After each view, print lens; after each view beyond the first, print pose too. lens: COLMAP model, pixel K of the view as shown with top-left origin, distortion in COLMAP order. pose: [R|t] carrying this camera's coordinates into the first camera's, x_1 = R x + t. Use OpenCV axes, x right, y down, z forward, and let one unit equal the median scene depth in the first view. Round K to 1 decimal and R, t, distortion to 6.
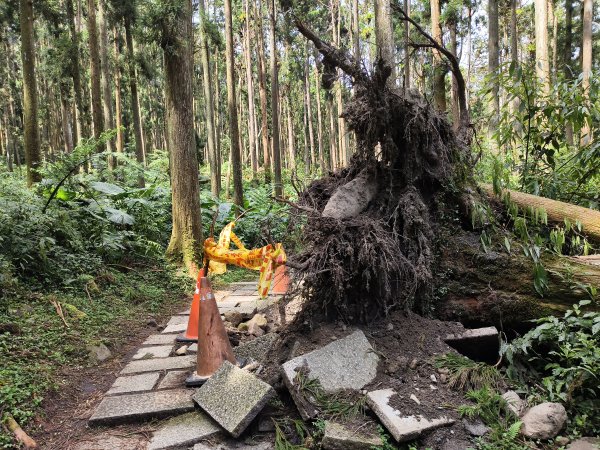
lens RADIAL K [[446.1, 0, 300.0], [0, 446.1, 225.0], [0, 0, 1]] dist [0.027658, -0.003781]
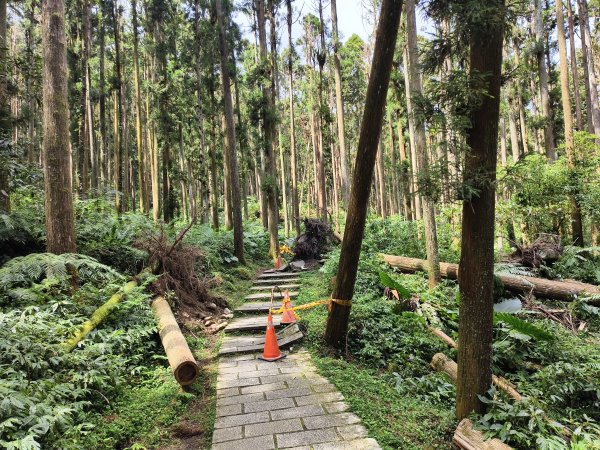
lens RADIAL K [[446.1, 0, 300.0], [0, 446.1, 225.0], [0, 0, 1]] dist [0.027658, -0.003781]
pose [[0.984389, -0.017228, -0.175160, 1.102610], [0.004487, 0.997331, -0.072878, 0.182357], [0.175948, 0.070954, 0.981839, -4.778903]]
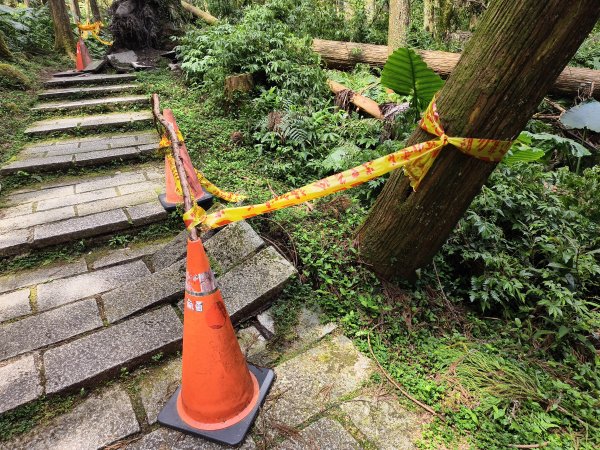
lens RADIAL K [[446.1, 0, 300.0], [0, 446.1, 225.0], [0, 0, 1]] dist [0.027658, -0.003781]
pose [[0.971235, -0.097456, 0.217266, 0.463052], [0.019214, 0.941512, 0.336430, 0.330839], [-0.237345, -0.322579, 0.916302, -2.665322]]
